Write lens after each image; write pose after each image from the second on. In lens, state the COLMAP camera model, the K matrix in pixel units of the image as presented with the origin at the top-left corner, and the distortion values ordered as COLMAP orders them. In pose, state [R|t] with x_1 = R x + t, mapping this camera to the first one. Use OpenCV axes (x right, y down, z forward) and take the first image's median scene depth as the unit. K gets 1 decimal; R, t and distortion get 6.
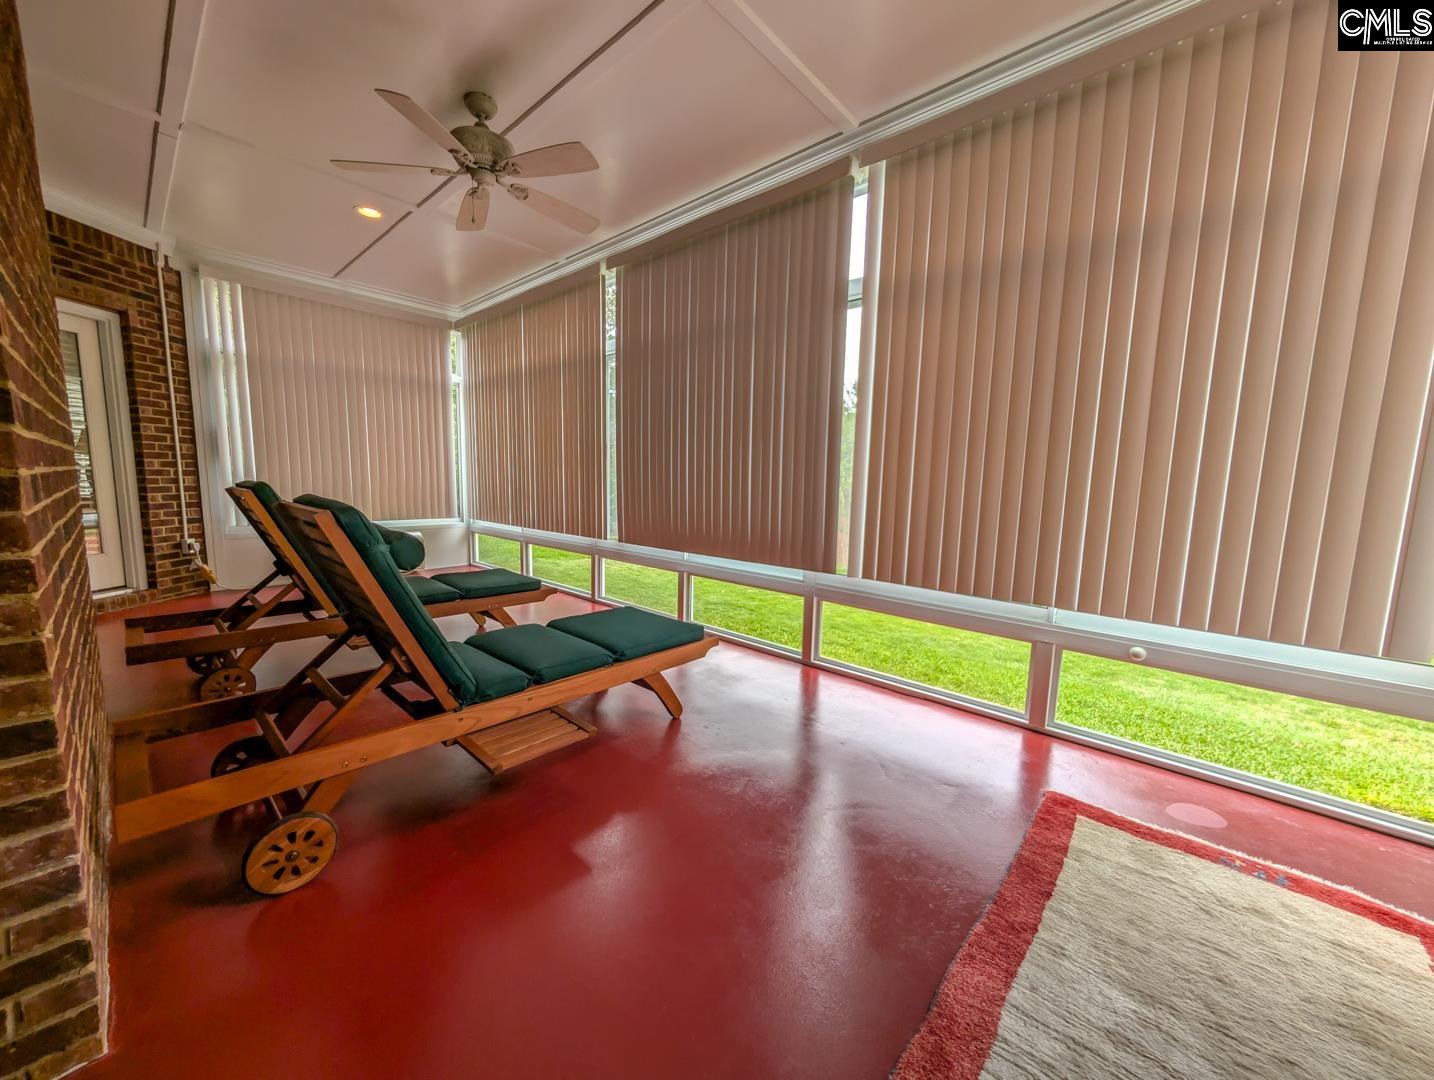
lens RADIAL K [[543.8, 0, 714.4], [0, 543.8, 544.7], [0, 0, 1]] dist [-0.000364, 0.000046]
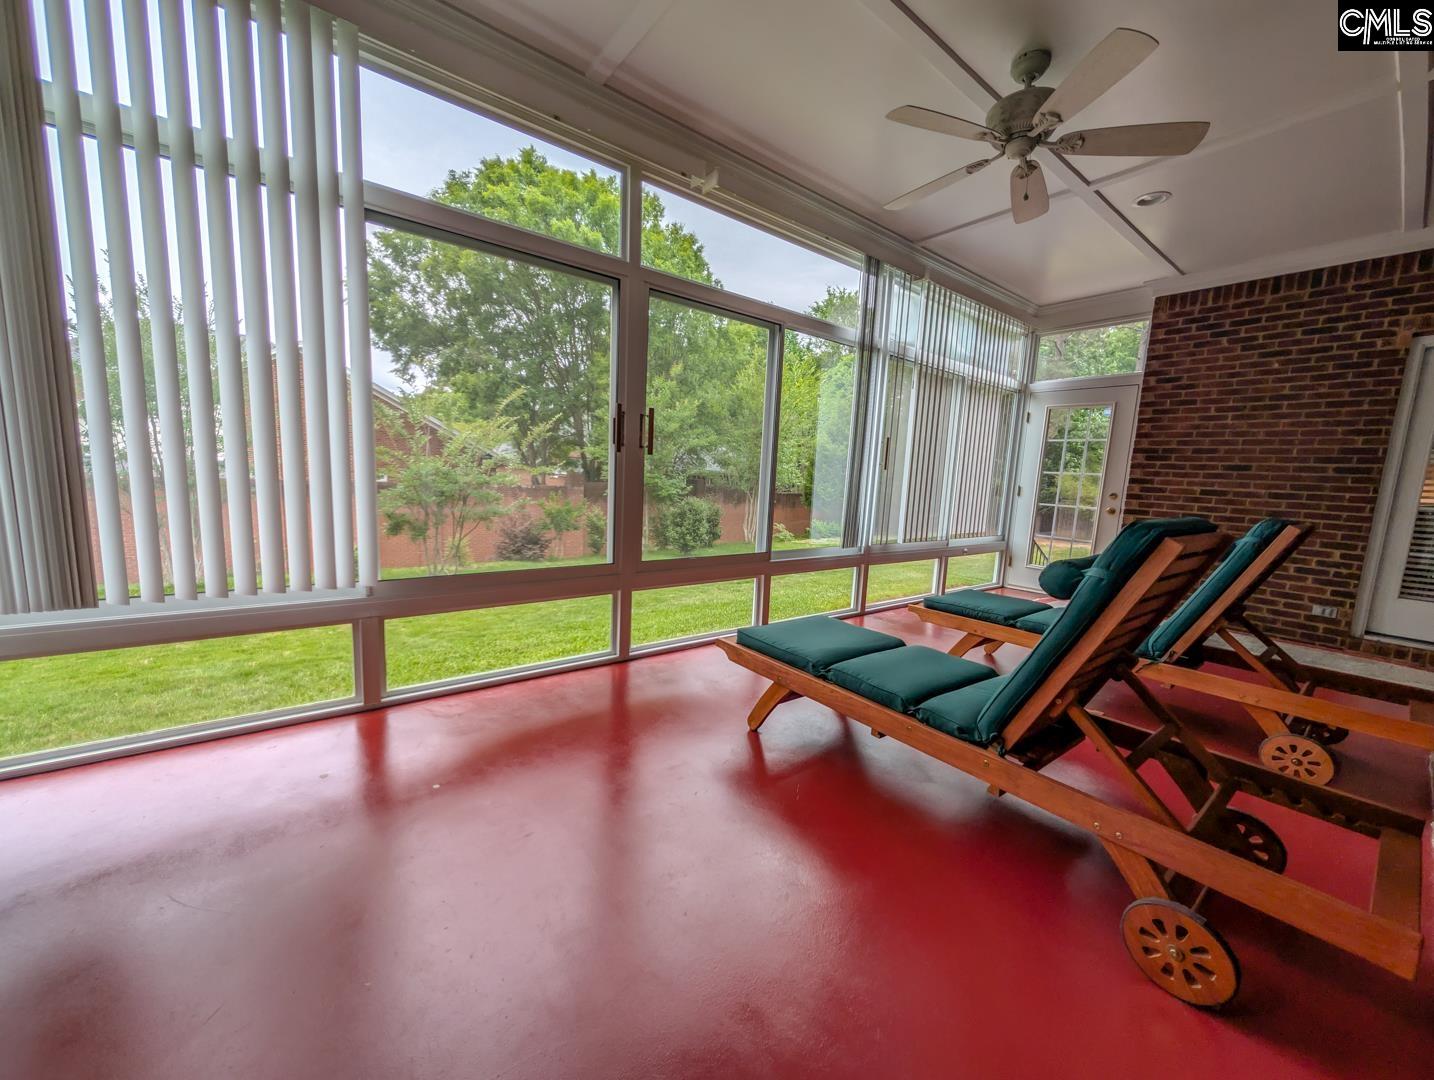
lens RADIAL K [[543.8, 0, 714.4], [0, 543.8, 544.7], [0, 0, 1]] dist [-0.000364, 0.000046]
pose [[0.171718, -0.145294, 0.974373, -0.418370], [0.082454, 0.987714, 0.132752, -0.055616], [-0.981689, 0.057545, 0.181588, 0.393013]]
